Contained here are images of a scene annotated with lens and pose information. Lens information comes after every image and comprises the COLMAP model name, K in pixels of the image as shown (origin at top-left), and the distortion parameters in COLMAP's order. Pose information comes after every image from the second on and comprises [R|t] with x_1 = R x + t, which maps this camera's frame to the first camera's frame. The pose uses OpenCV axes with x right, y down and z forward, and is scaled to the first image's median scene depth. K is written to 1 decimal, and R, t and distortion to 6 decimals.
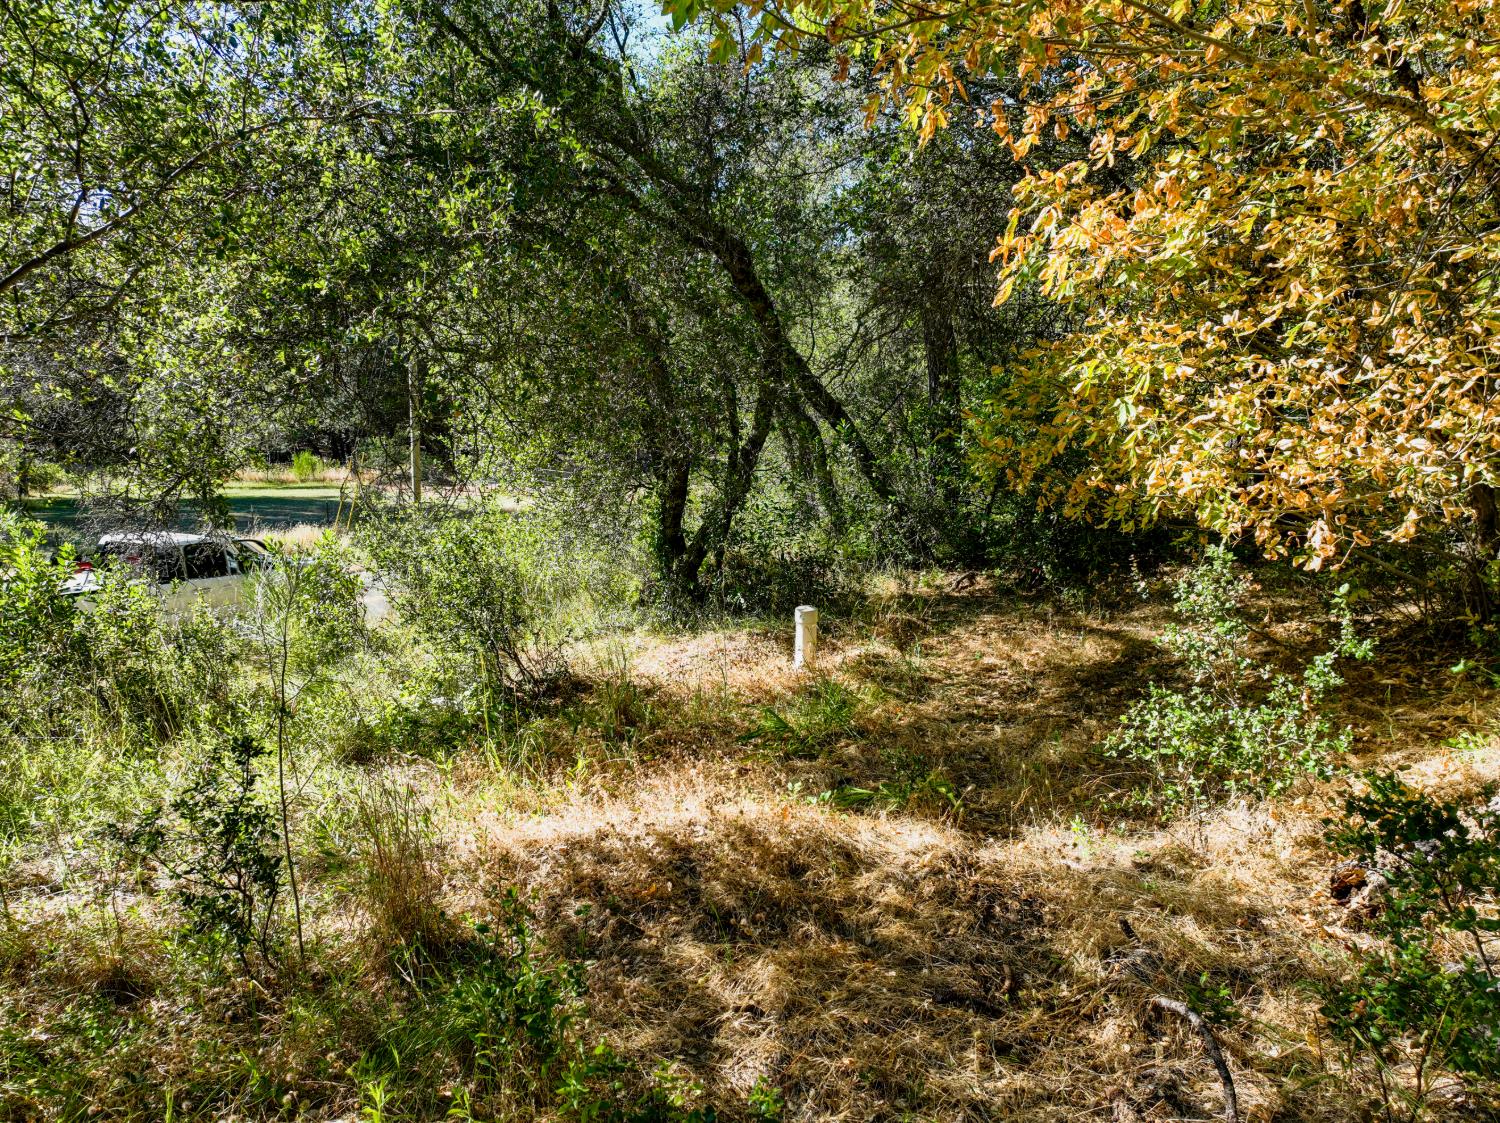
lens RADIAL K [[1042.4, 0, 750.0], [0, 1042.4, 561.5], [0, 0, 1]] dist [-0.000067, 0.008279]
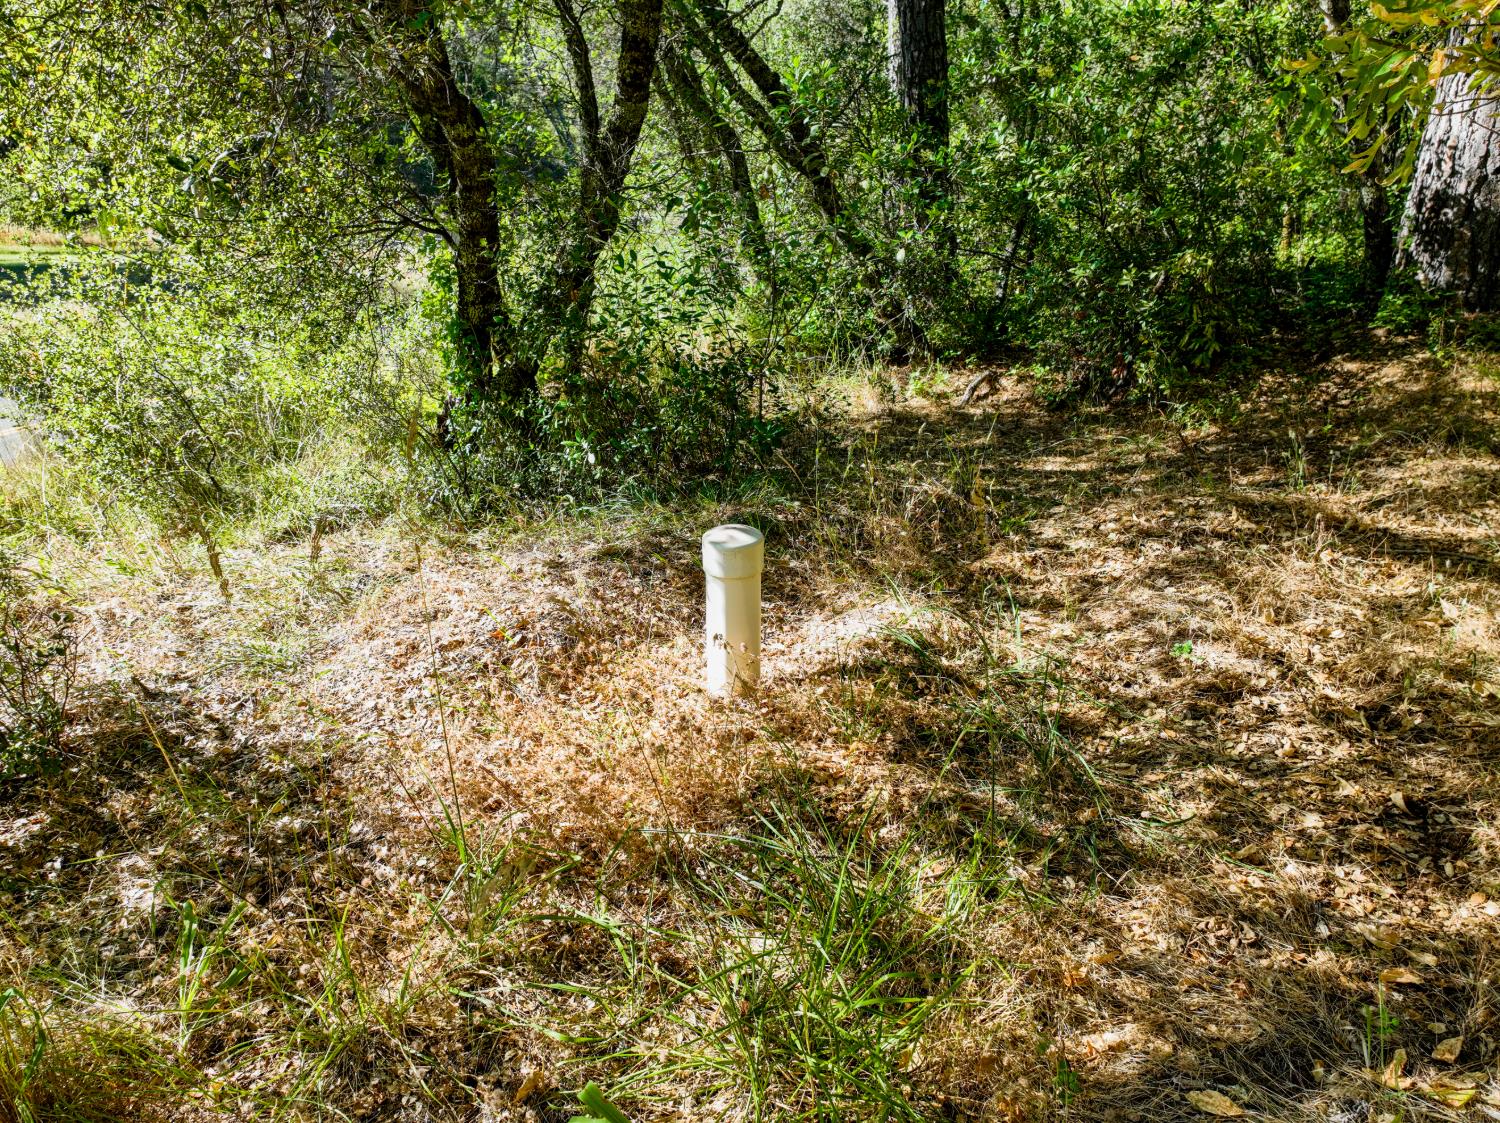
lens RADIAL K [[1042.4, 0, 750.0], [0, 1042.4, 561.5], [0, 0, 1]] dist [-0.000067, 0.008279]
pose [[0.996867, -0.037602, 0.069593, 0.023064], [0.022015, 0.976915, 0.212489, -0.014711], [-0.075977, -0.210291, 0.974682, 0.408046]]
